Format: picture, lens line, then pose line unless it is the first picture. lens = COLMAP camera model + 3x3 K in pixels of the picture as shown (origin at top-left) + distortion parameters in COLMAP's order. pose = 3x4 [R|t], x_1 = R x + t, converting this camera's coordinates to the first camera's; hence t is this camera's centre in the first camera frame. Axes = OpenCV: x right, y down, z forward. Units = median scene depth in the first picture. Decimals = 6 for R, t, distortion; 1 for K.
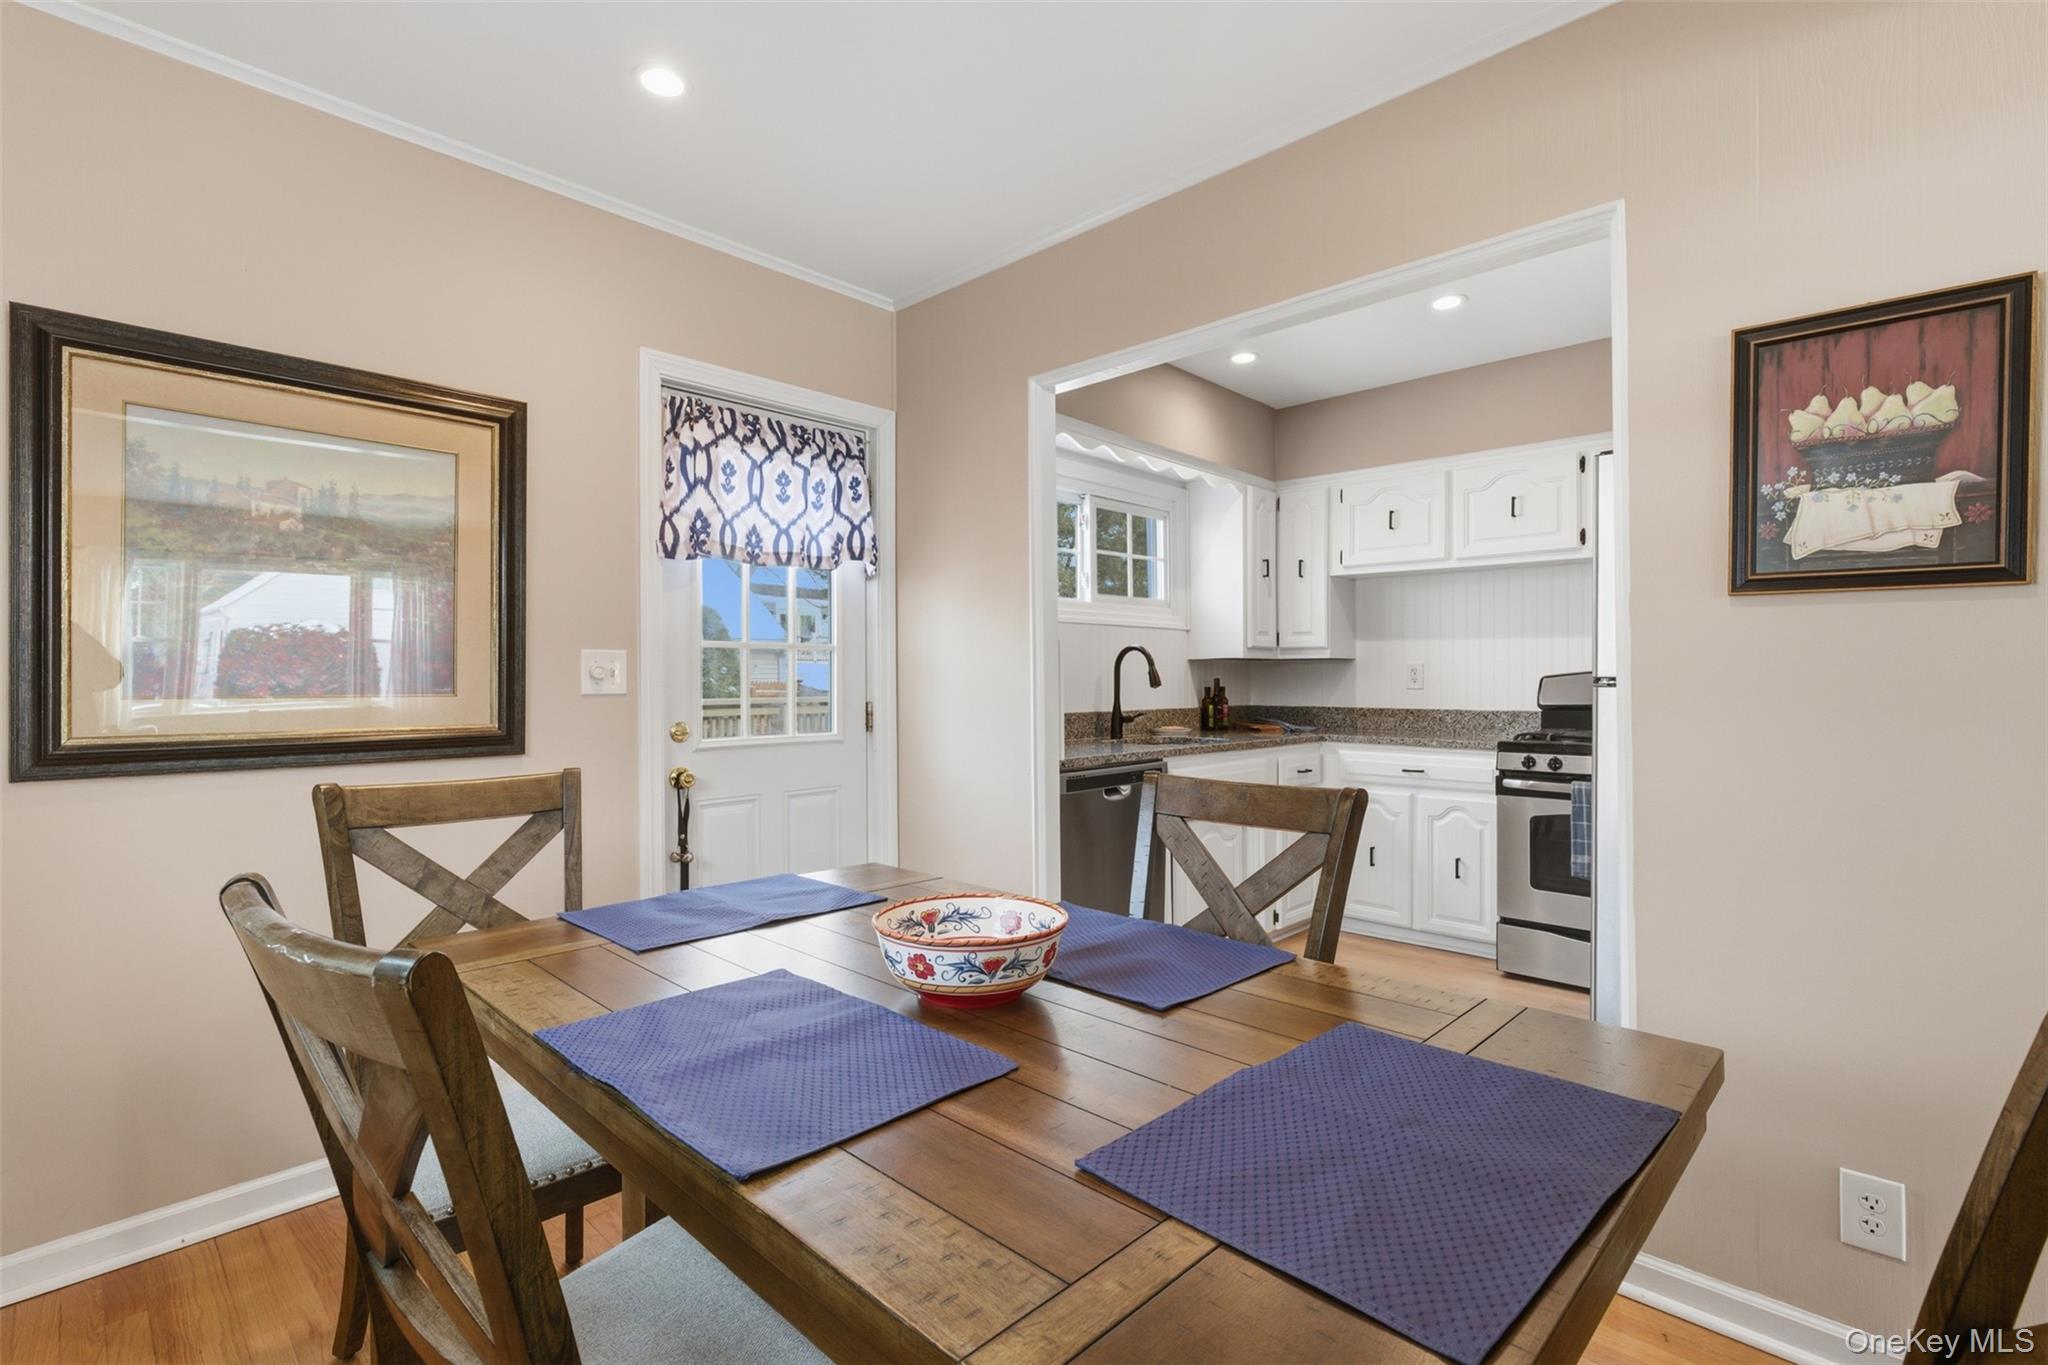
lens RADIAL K [[937.8, 0, 1020.9], [0, 937.8, 676.0], [0, 0, 1]] dist [-0.001767, -0.000140]
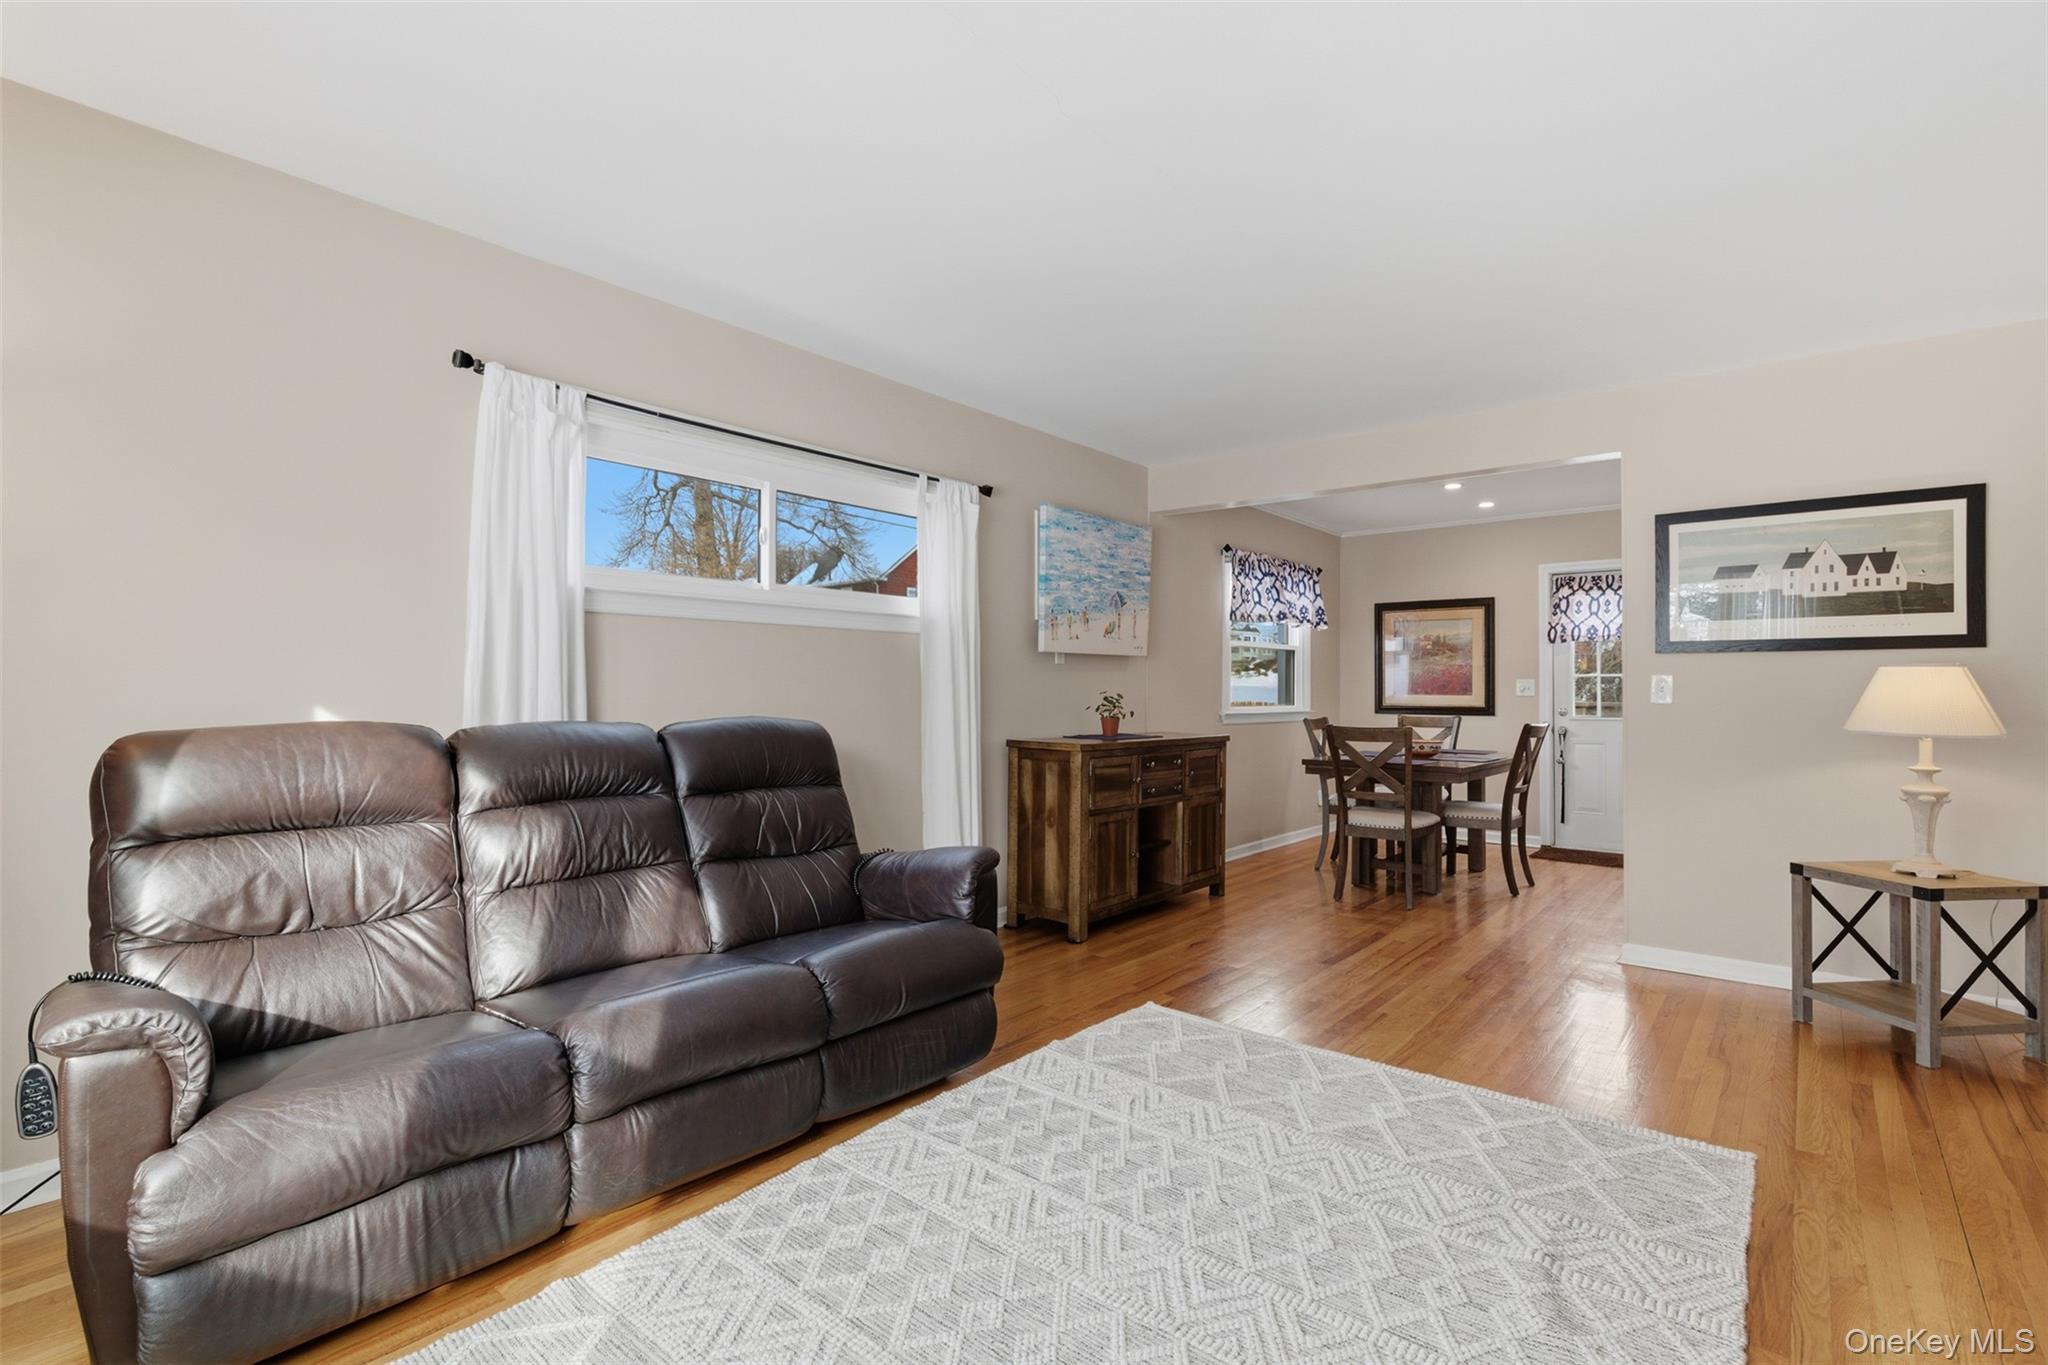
lens RADIAL K [[942.7, 0, 1023.1], [0, 942.7, 689.8], [0, 0, 1]] dist [-0.000428, -0.000007]
pose [[0.075546, -0.000965, -0.997142, 2.036269], [-0.001342, 0.999999, -0.001069, 0.005476], [0.997141, 0.001418, 0.075544, -0.619456]]
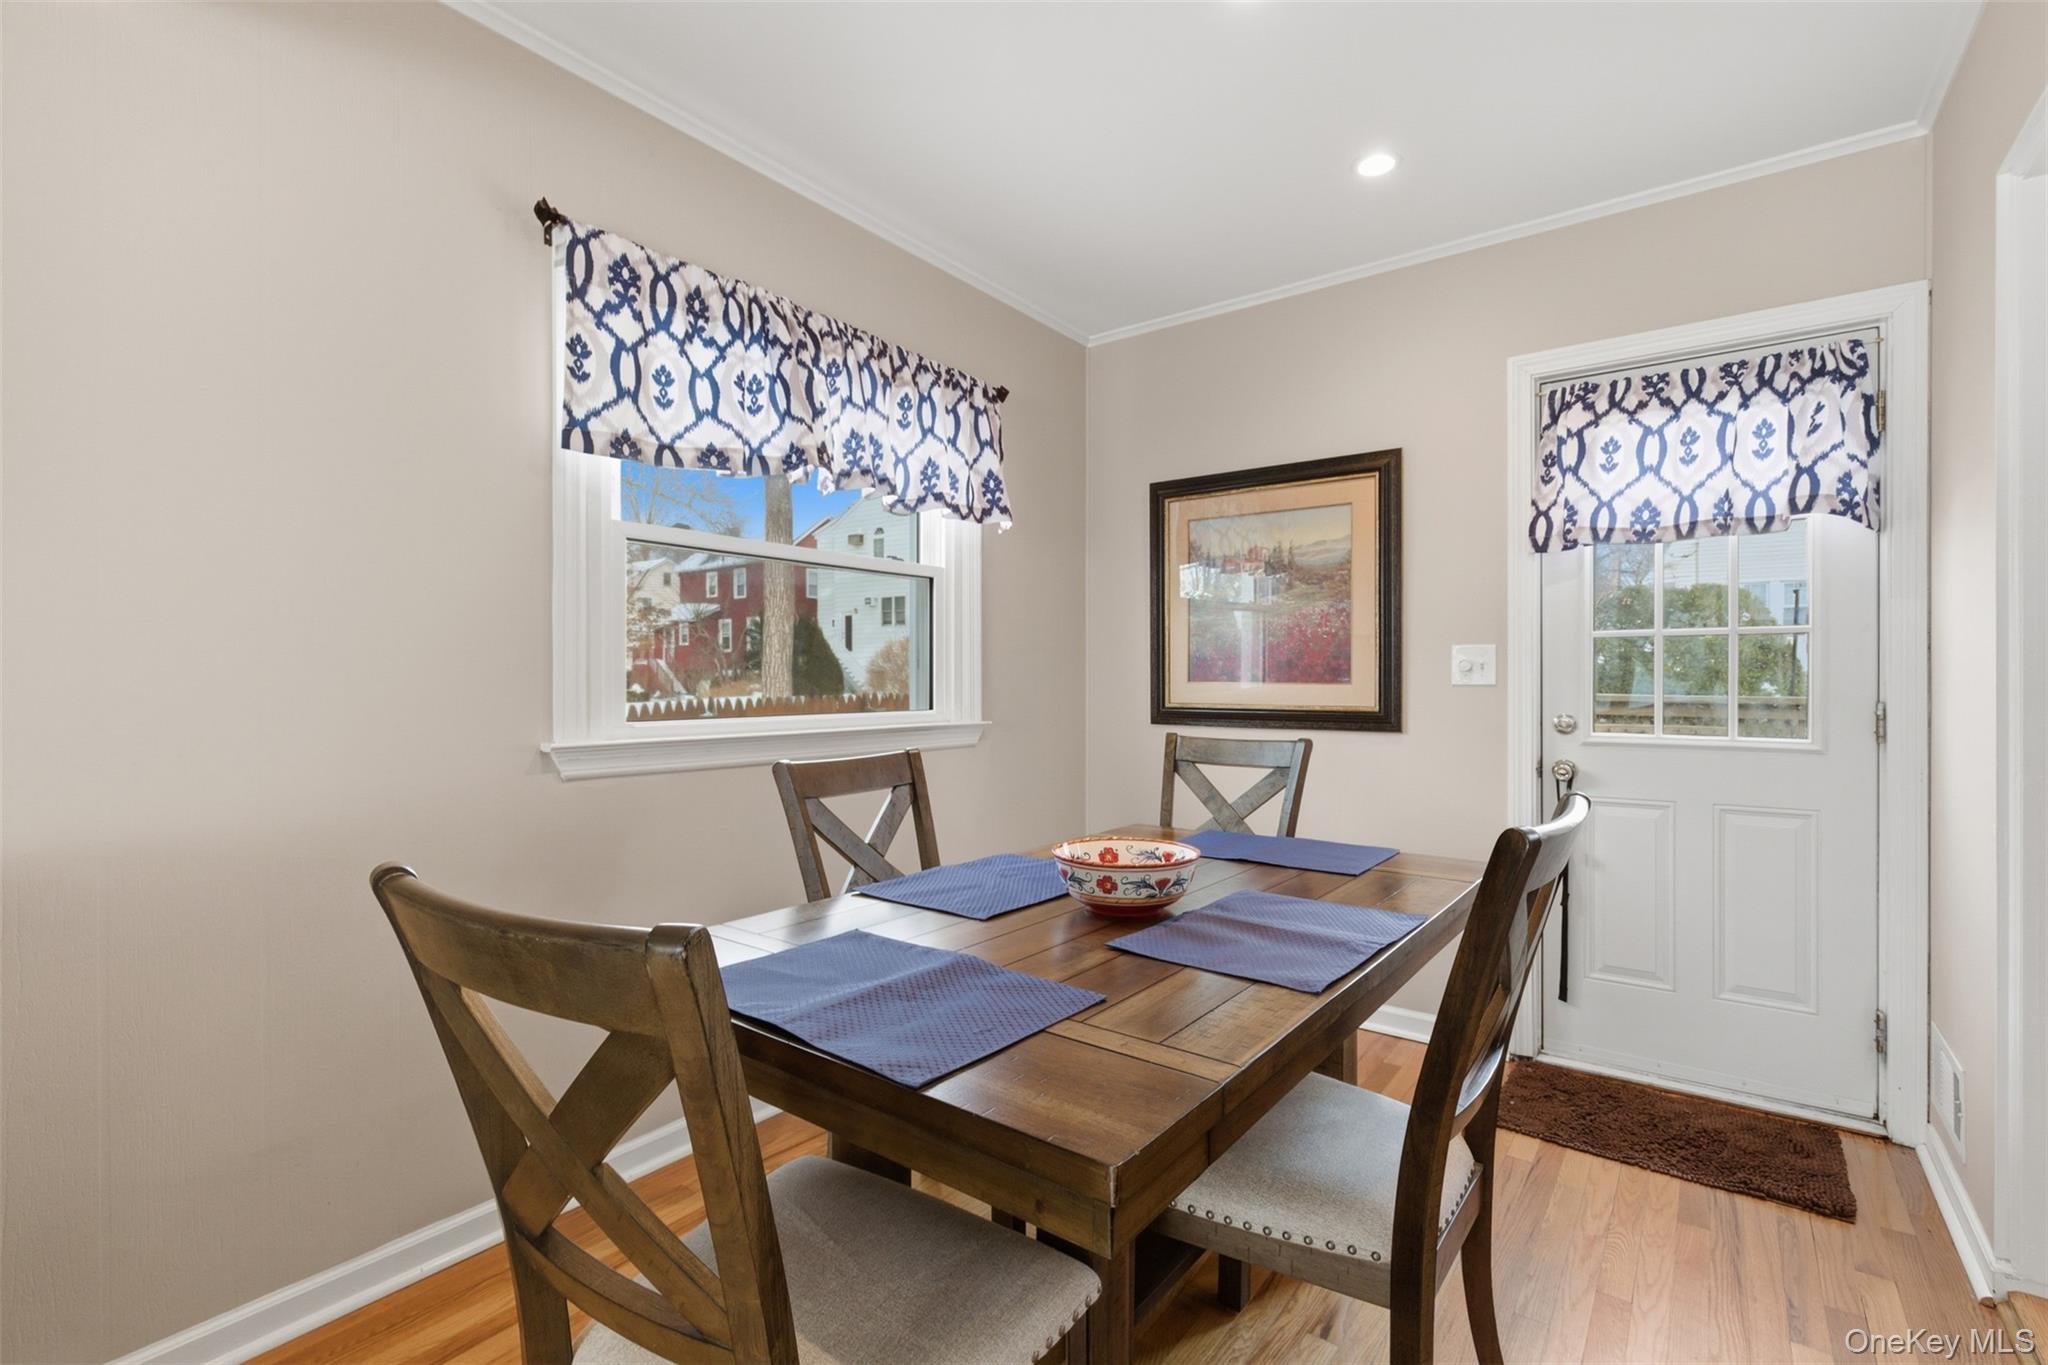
lens RADIAL K [[927.2, 0, 1018.1], [0, 927.2, 687.3], [0, 0, 1]] dist [-0.001382, -0.000178]
pose [[0.123818, 0.008961, -0.992264, 0.544535], [0.002361, 0.999954, 0.009325, 0.009582], [0.992302, -0.003498, 0.123791, 0.305094]]
